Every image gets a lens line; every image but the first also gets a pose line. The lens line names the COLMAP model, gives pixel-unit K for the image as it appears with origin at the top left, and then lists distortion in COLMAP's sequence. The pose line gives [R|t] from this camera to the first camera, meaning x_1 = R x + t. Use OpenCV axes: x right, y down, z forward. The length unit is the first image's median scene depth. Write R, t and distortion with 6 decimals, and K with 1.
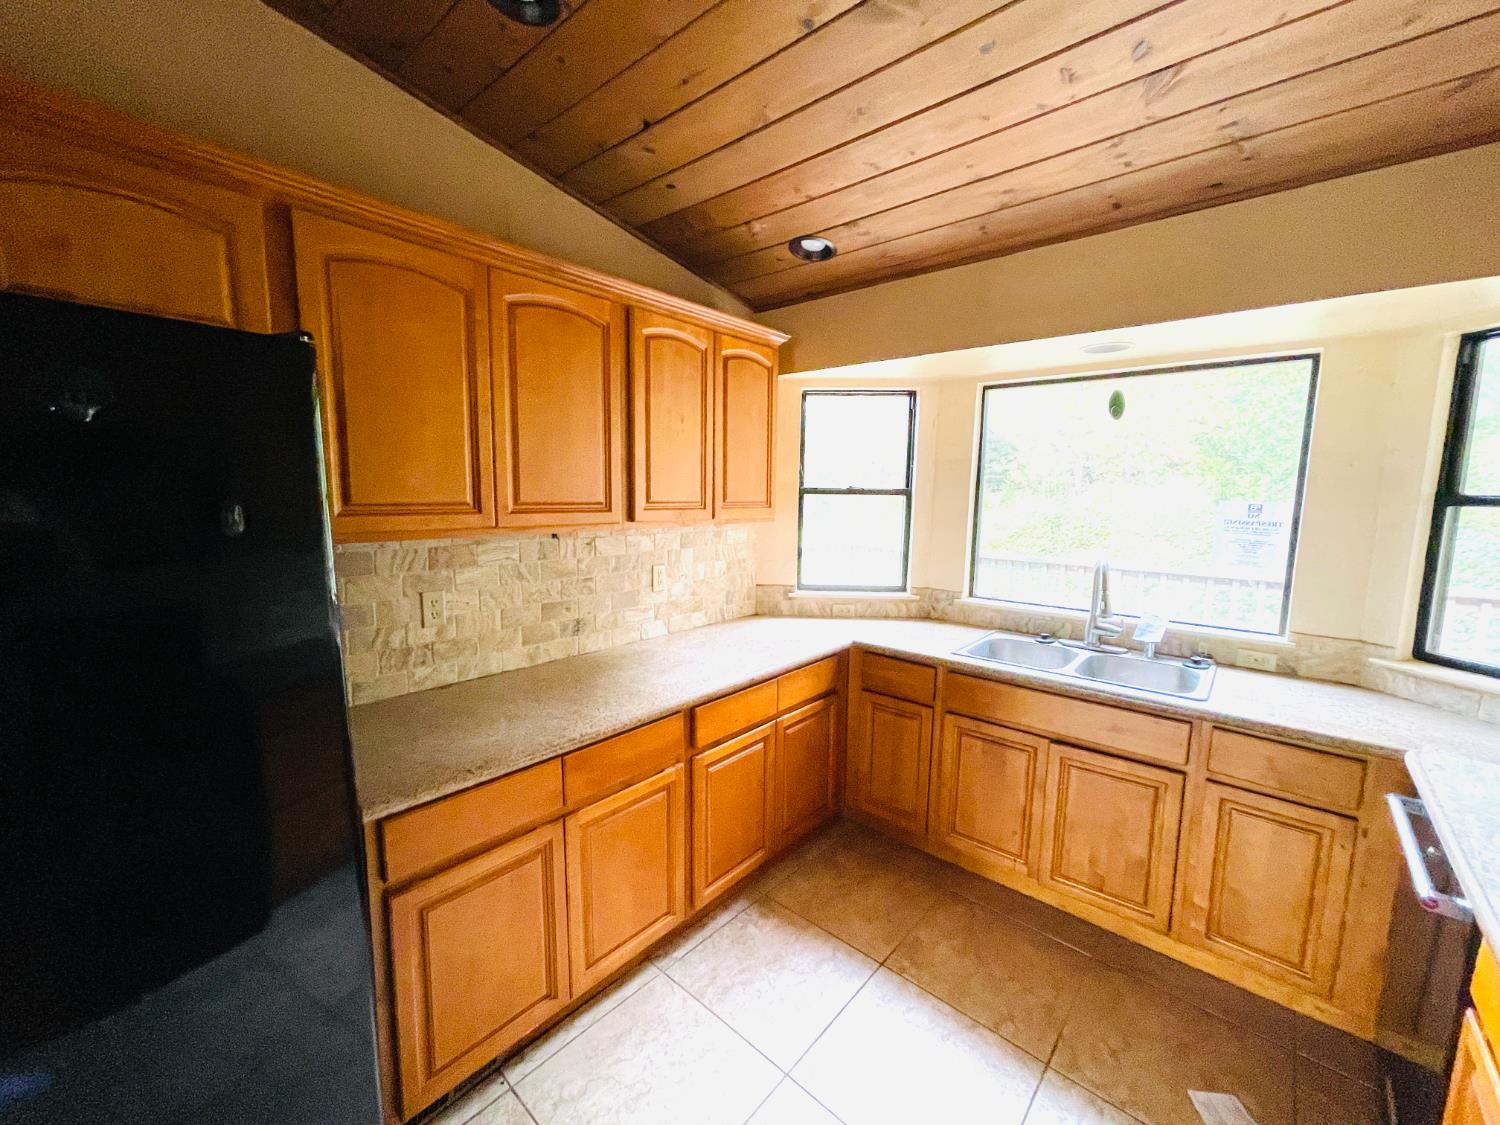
lens RADIAL K [[600.3, 0, 727.7], [0, 600.3, 563.5], [0, 0, 1]] dist [-0.013194, -0.000279]
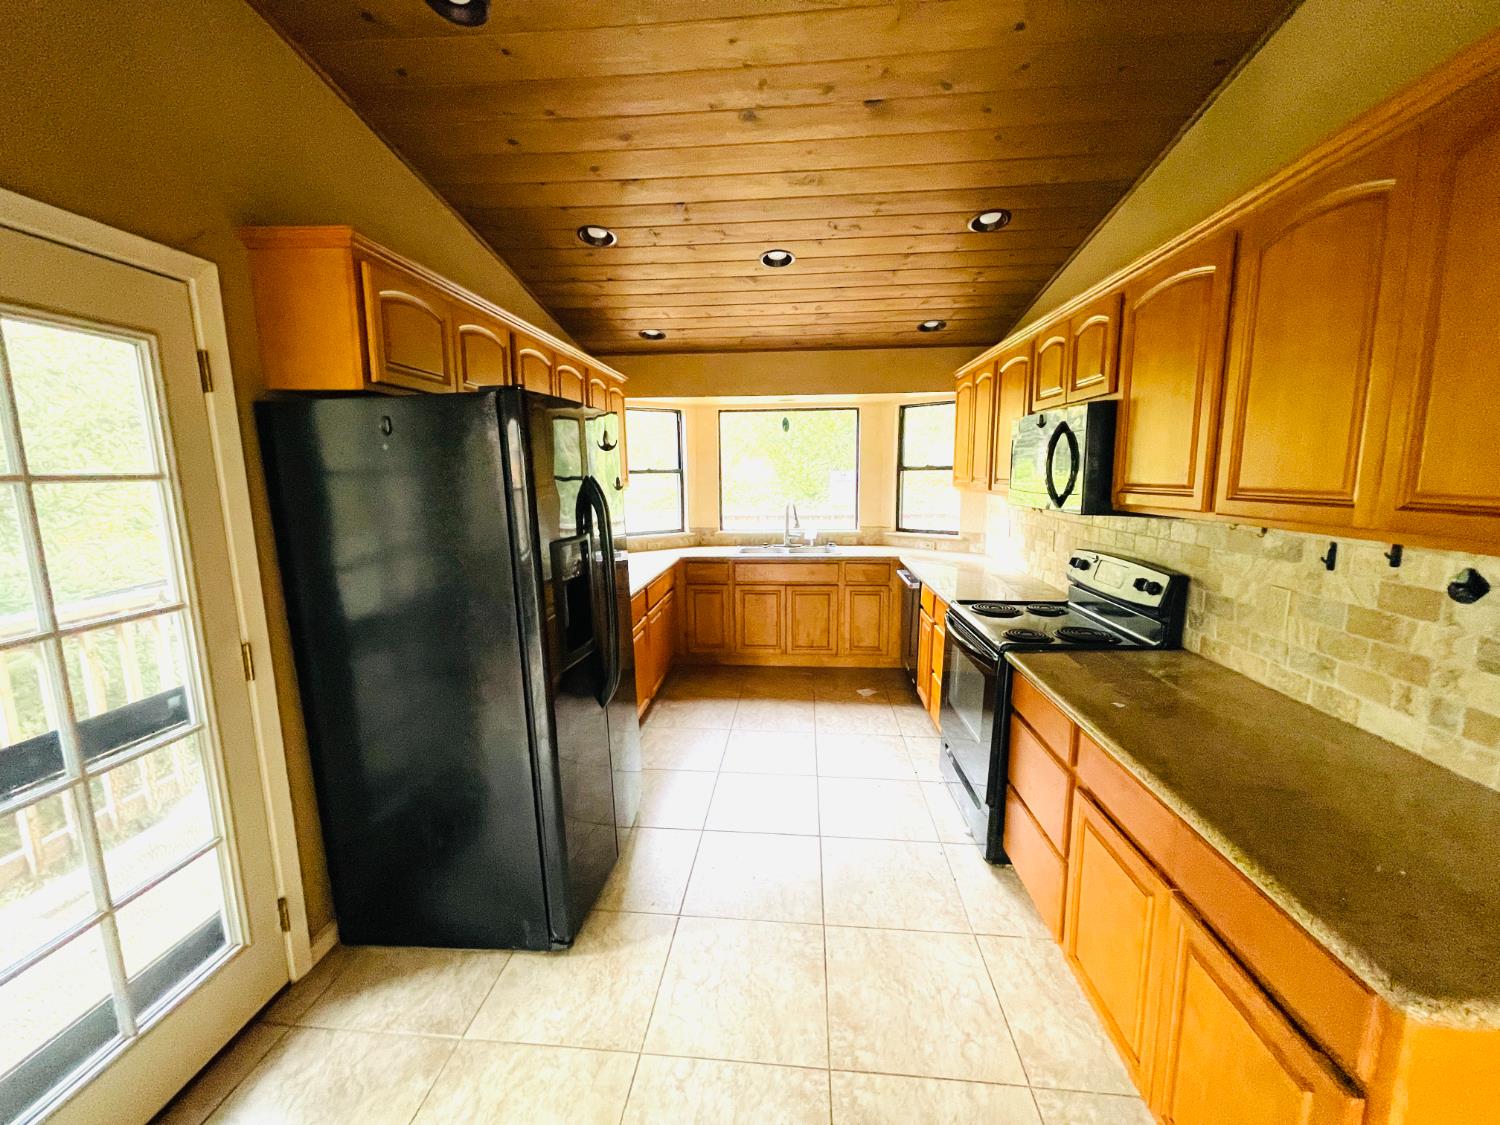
lens RADIAL K [[597.8, 0, 750.0], [0, 597.8, 562.5], [0, 0, 1]] dist [-0.019234, -0.000124]
pose [[0.793230, -0.111075, 0.598706, -0.791191], [0.093397, 0.993781, 0.060630, 0.069543], [-0.601717, 0.007824, 0.798671, -0.597936]]
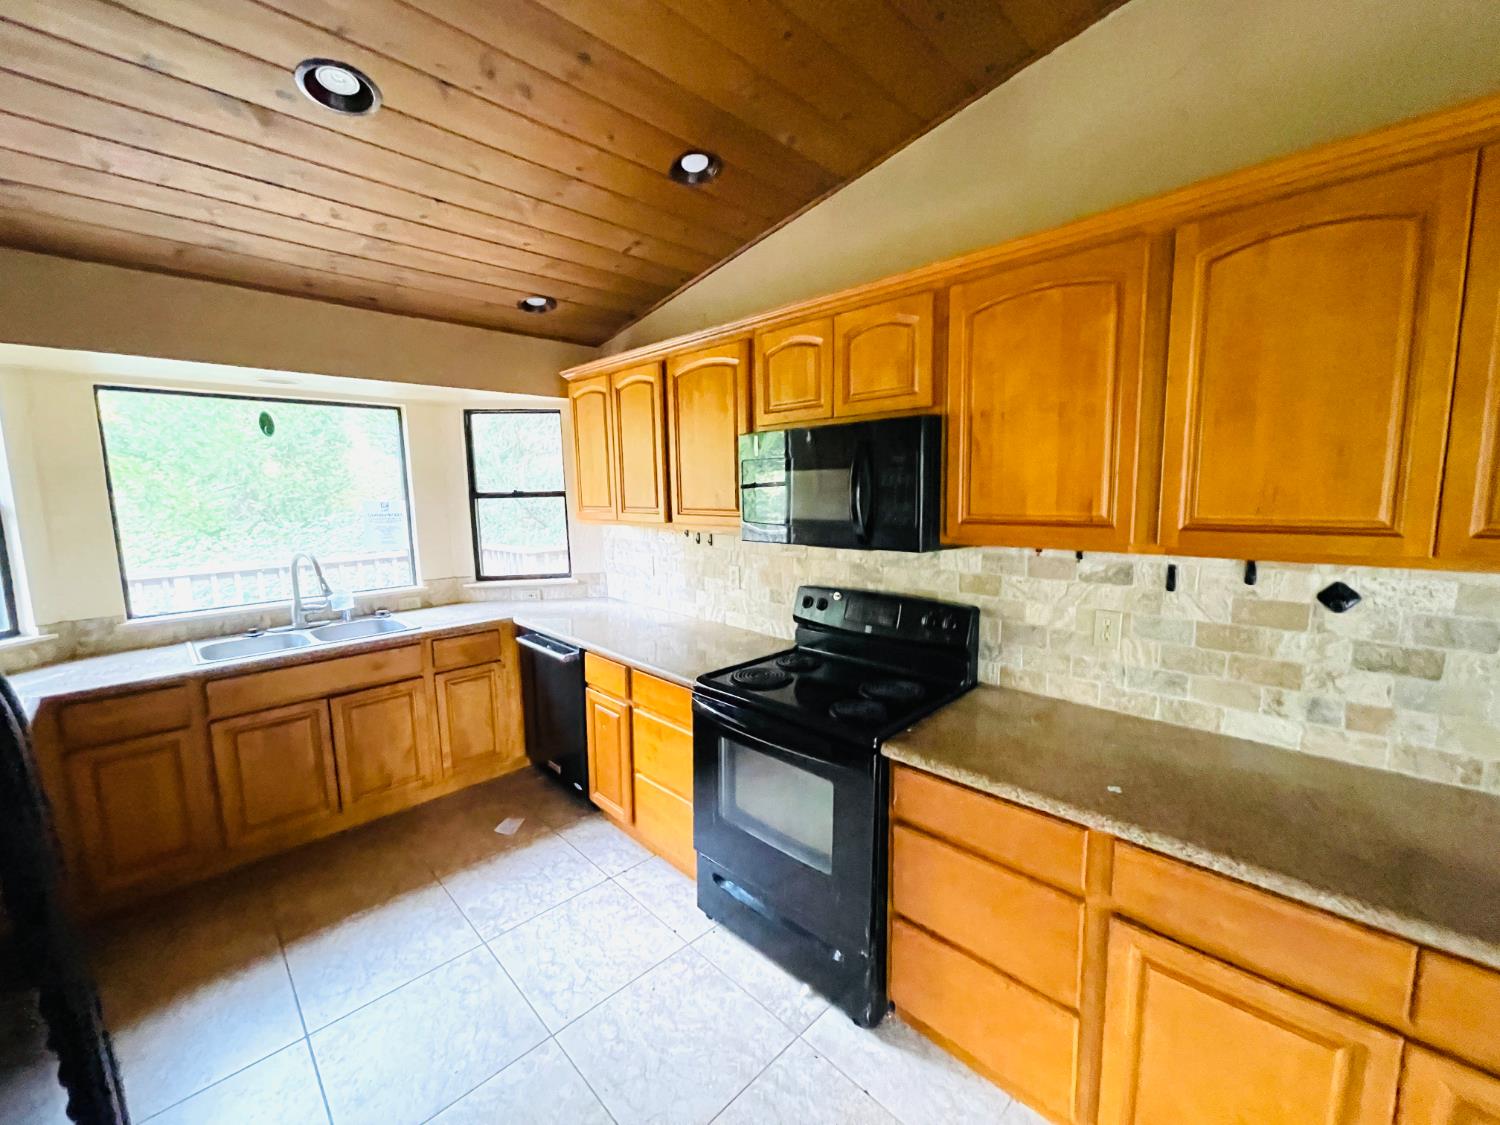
lens RADIAL K [[601.6, 0, 750.0], [0, 601.6, 562.5], [0, 0, 1]] dist [0.000278, 0.000103]
pose [[0.048790, -0.137677, 0.989275, -0.589455], [0.140226, 0.981589, 0.129691, -0.020017], [-0.988917, 0.132394, 0.067198, 0.006554]]
